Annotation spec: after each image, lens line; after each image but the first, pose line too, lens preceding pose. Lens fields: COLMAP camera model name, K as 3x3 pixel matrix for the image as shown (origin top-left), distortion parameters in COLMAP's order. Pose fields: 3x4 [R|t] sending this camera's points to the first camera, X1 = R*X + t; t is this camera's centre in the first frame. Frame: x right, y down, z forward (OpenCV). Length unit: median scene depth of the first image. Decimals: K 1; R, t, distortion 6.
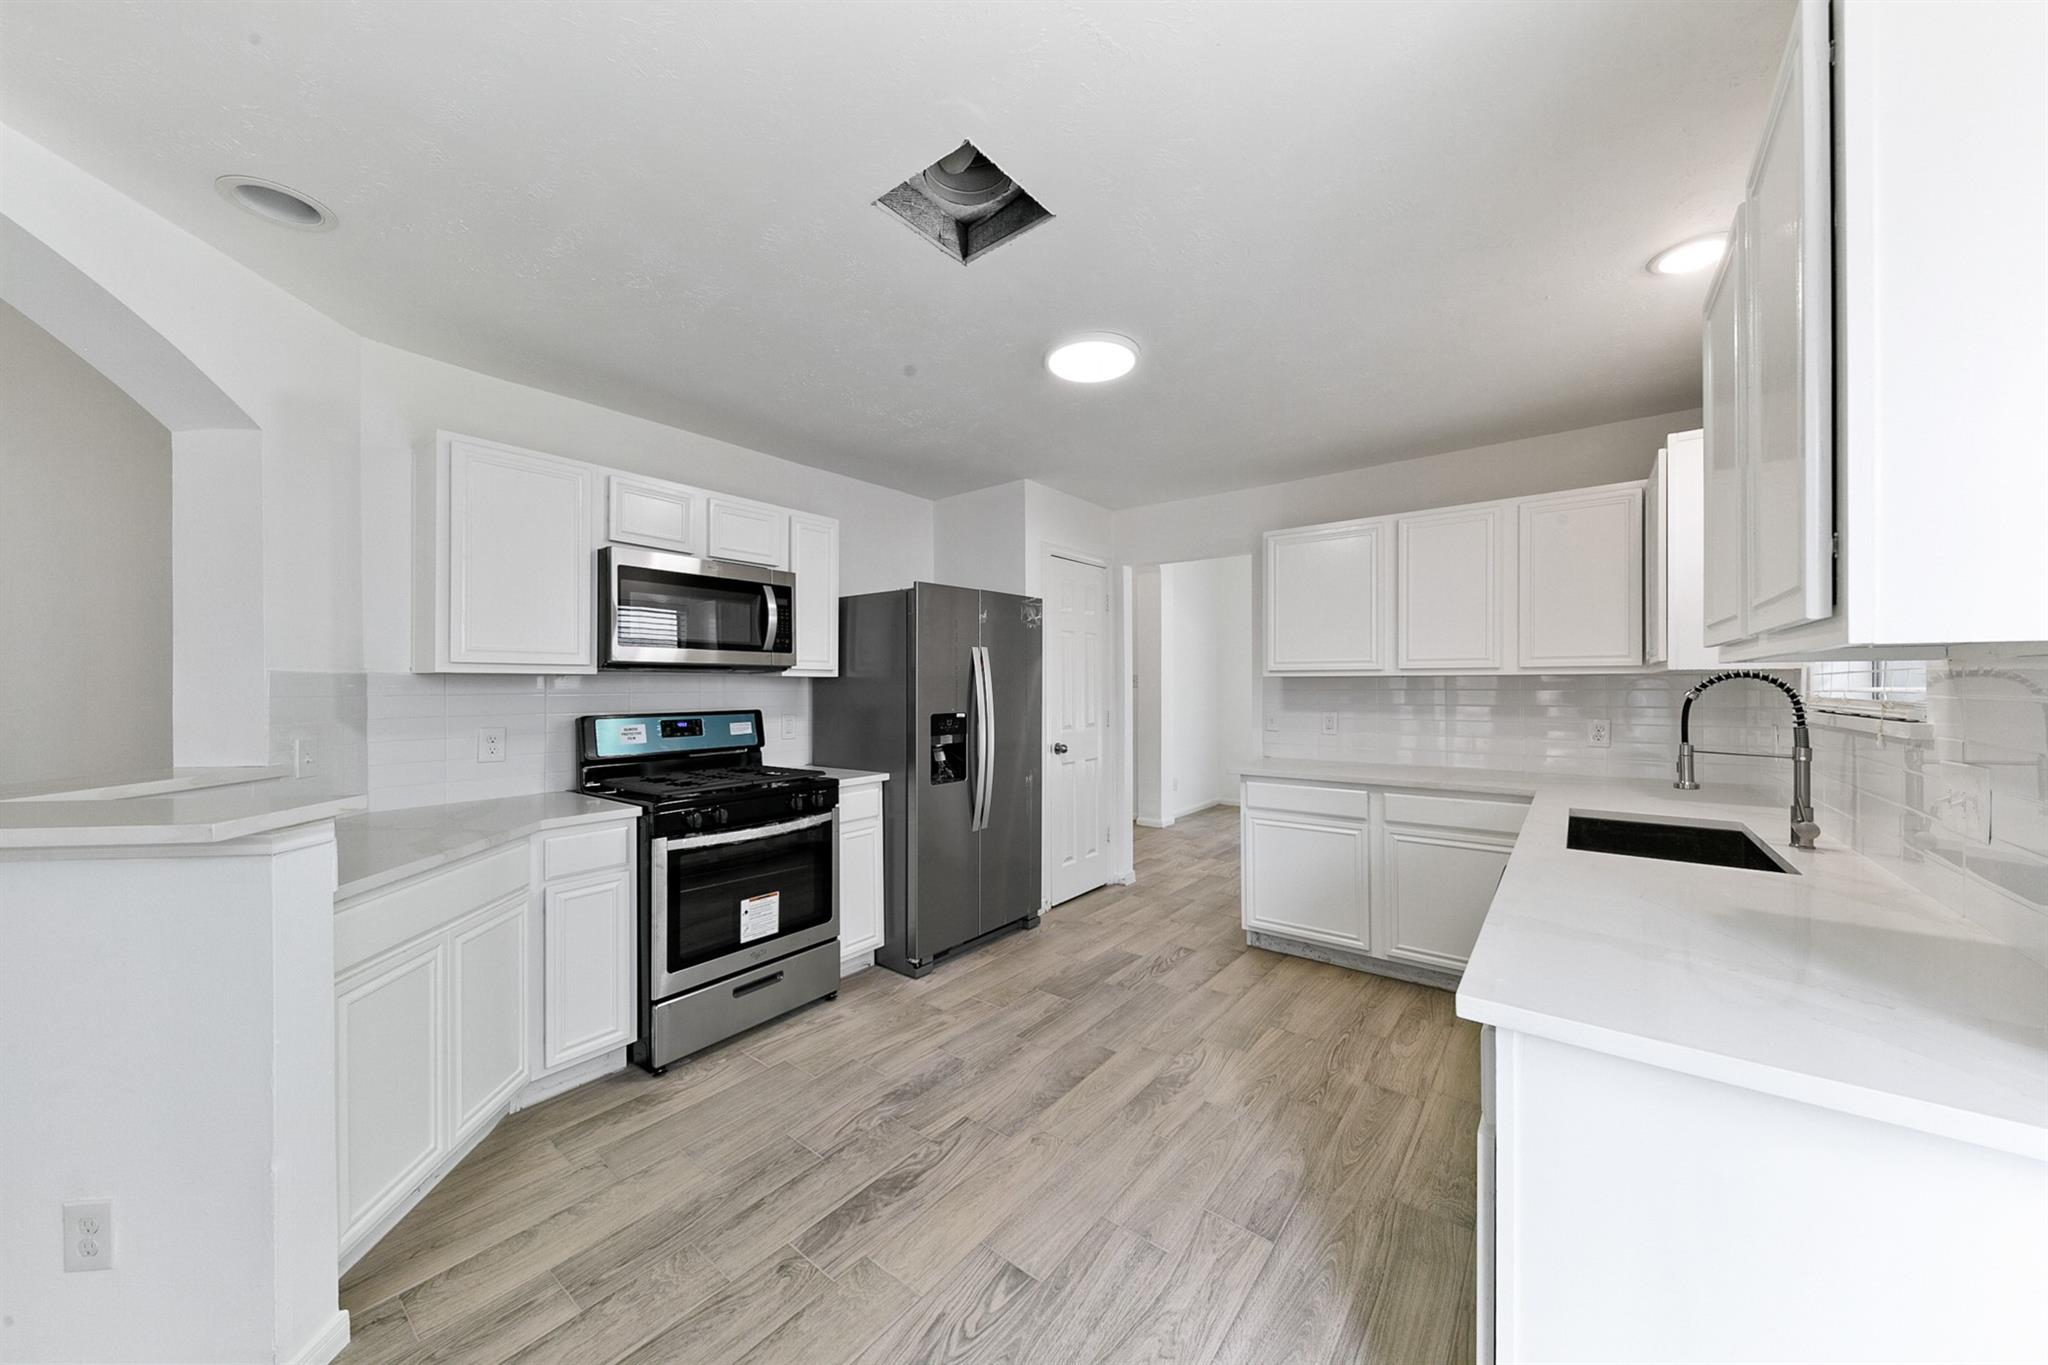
lens RADIAL K [[705.4, 0, 1027.3], [0, 705.4, 688.6], [0, 0, 1]] dist [0.016045, -0.006186]
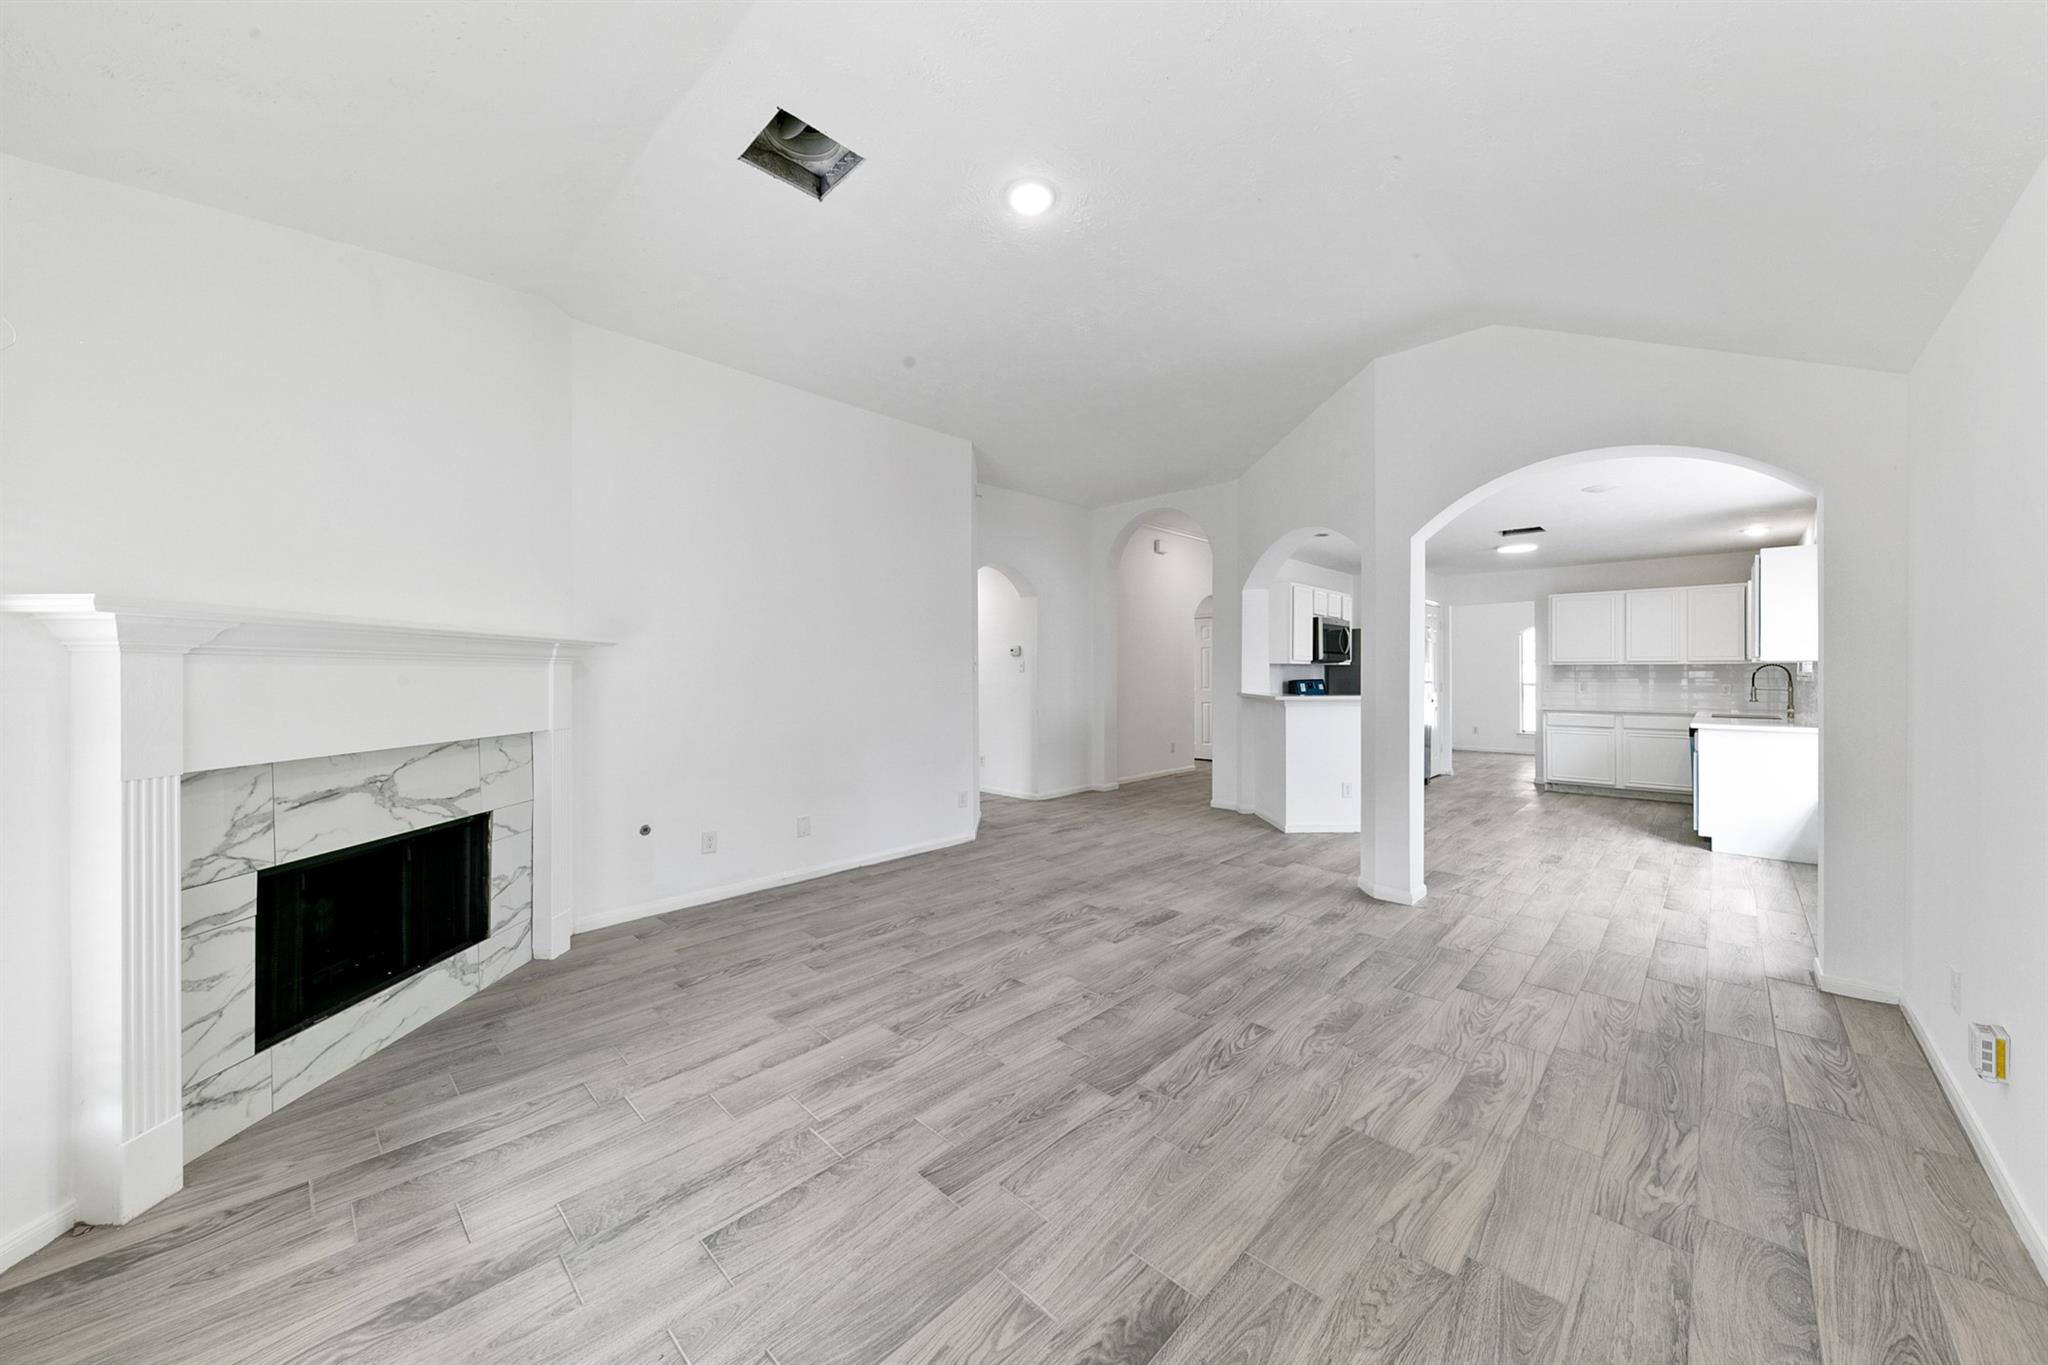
lens RADIAL K [[707.2, 0, 1021.2], [0, 707.2, 682.6], [0, 0, 1]] dist [0.012305, -0.006147]
pose [[0.993654, 0.002049, -0.112463, -1.194436], [-0.001047, 0.999959, 0.008966, 0.022207], [0.112477, -0.008791, 0.993615, -1.535123]]
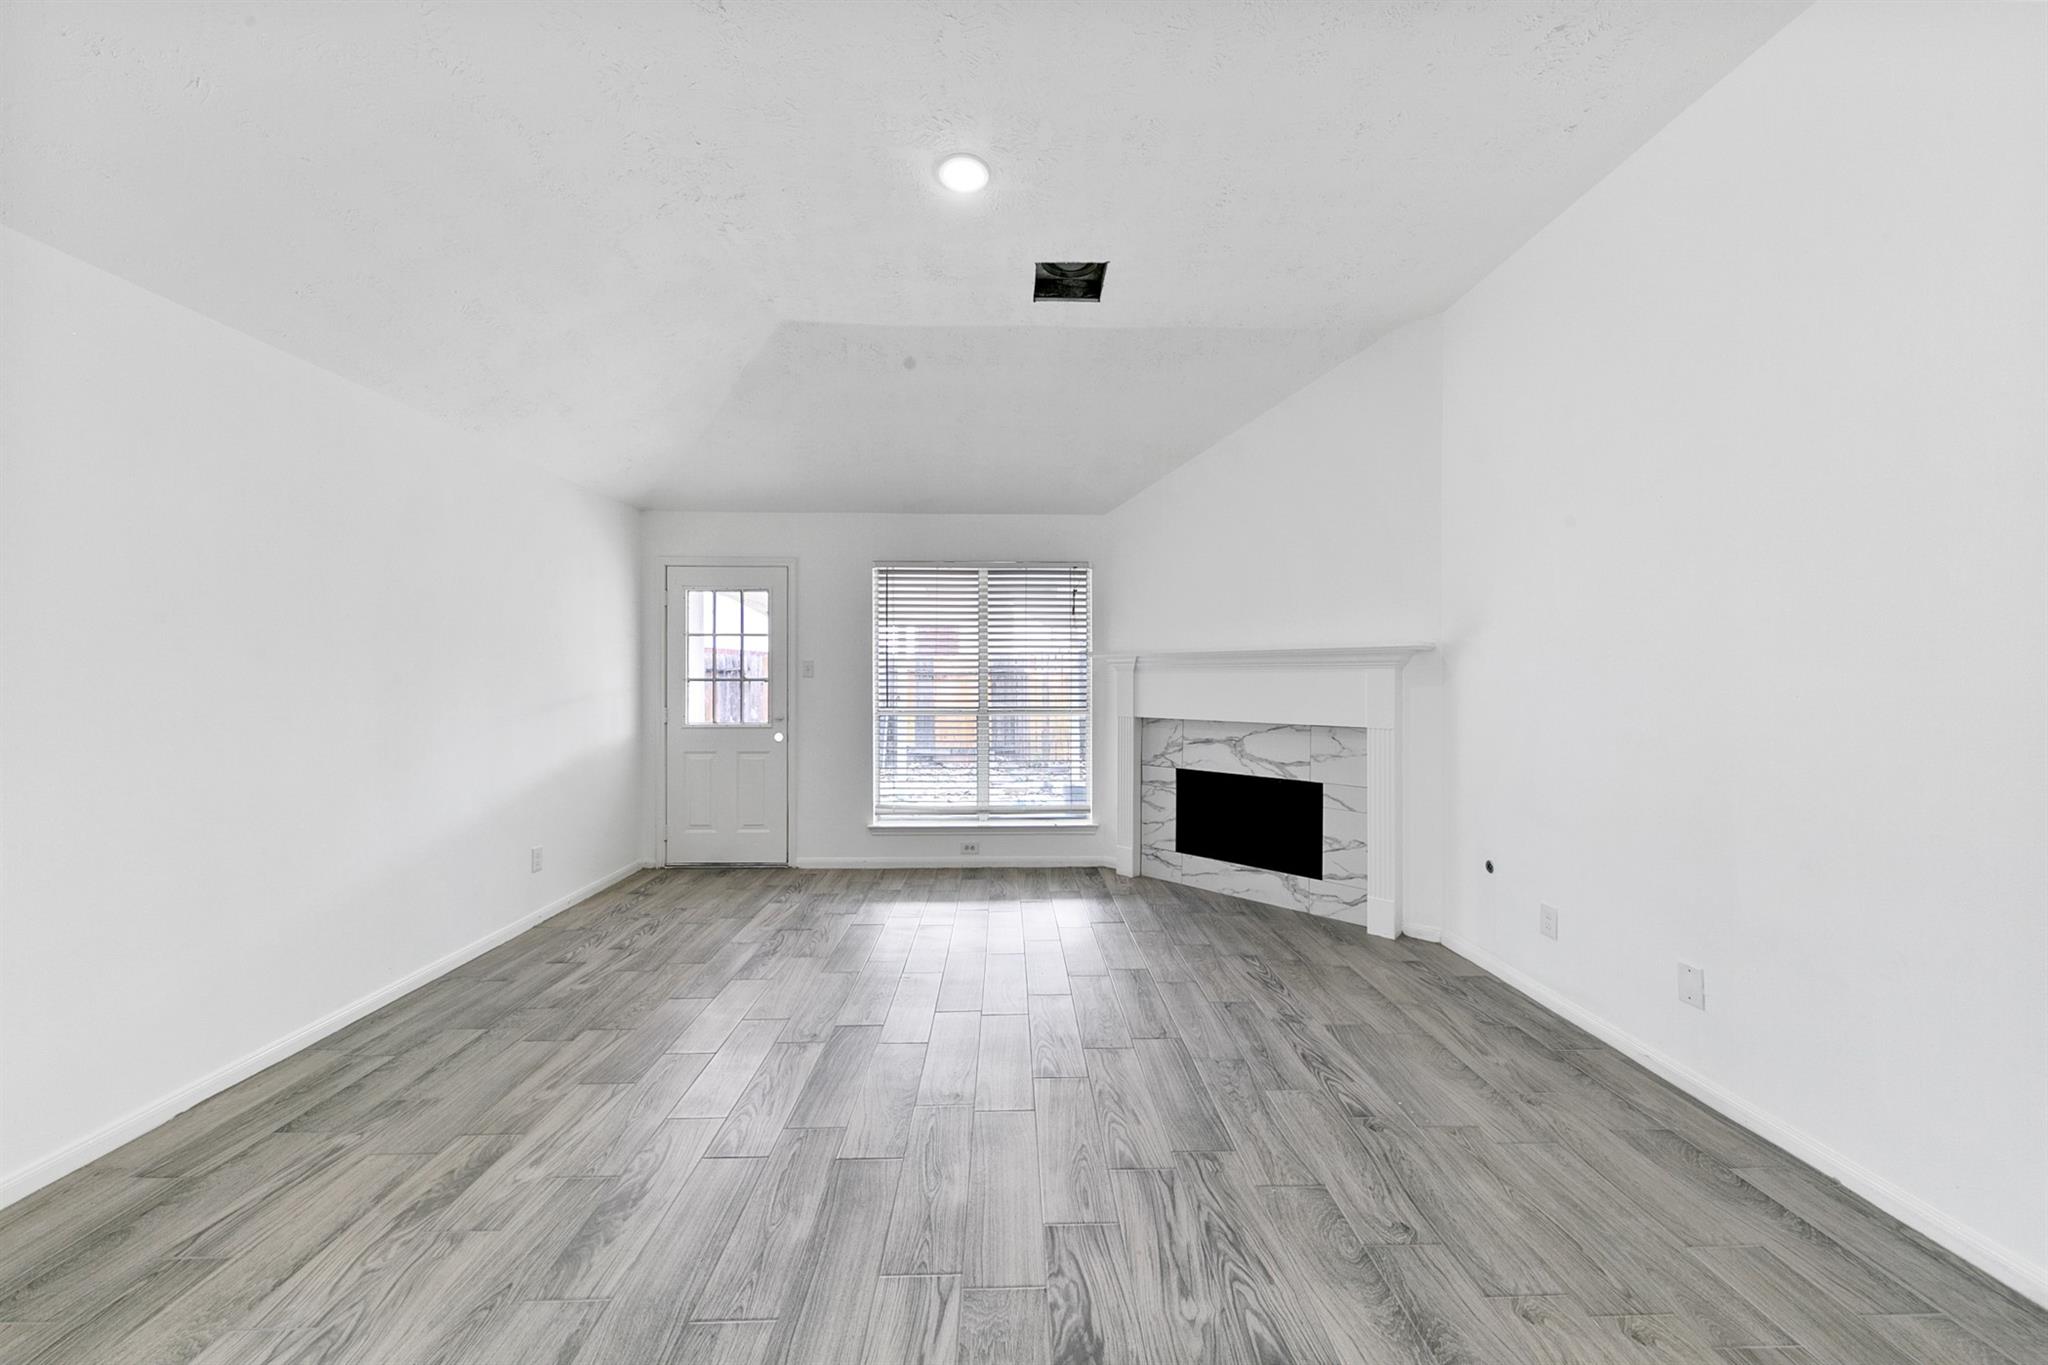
lens RADIAL K [[712.2, 0, 1021.9], [0, 712.2, 681.2], [0, 0, 1]] dist [0.016029, -0.006883]
pose [[-0.775264, 0.006401, -0.631605, -0.810373], [0.000880, 0.999959, 0.009055, 0.013847], [0.631637, 0.006464, -0.775237, -0.009479]]
